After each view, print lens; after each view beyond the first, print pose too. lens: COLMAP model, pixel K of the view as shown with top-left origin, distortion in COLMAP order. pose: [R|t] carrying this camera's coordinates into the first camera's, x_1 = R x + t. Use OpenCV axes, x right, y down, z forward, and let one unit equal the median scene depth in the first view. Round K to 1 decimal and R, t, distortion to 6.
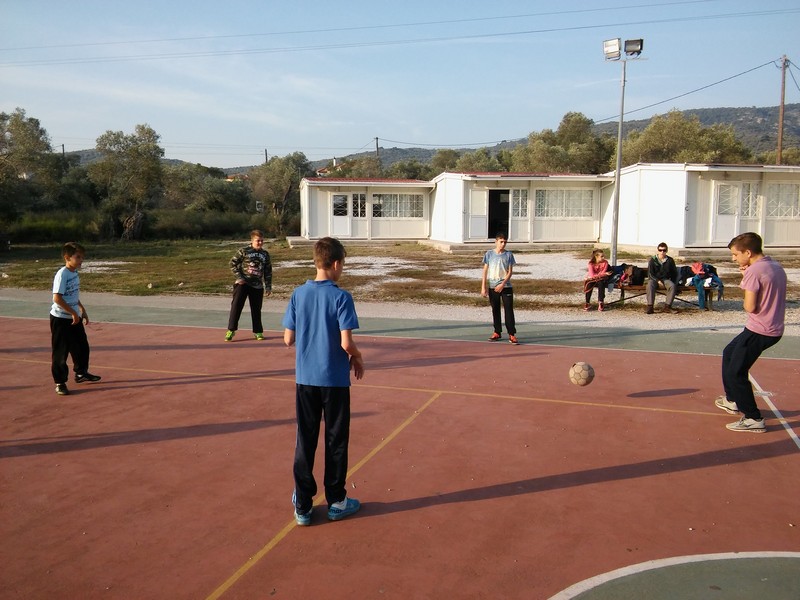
lens RADIAL K [[690.7, 0, 400.0], [0, 690.7, 300.0], [0, 0, 1]] dist [0.011855, -0.010499]
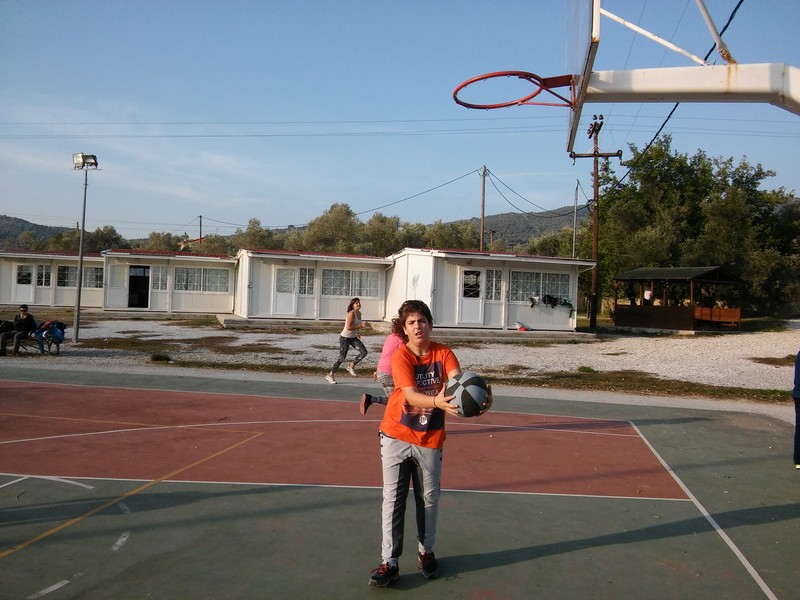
lens RADIAL K [[690.7, 0, 400.0], [0, 690.7, 300.0], [0, 0, 1]] dist [0.011855, -0.010499]
pose [[0.991883, 0.033816, 0.122575, 0.379803], [-0.019615, 0.993142, -0.115261, 0.020352], [-0.125632, 0.111921, 0.985744, -0.172738]]
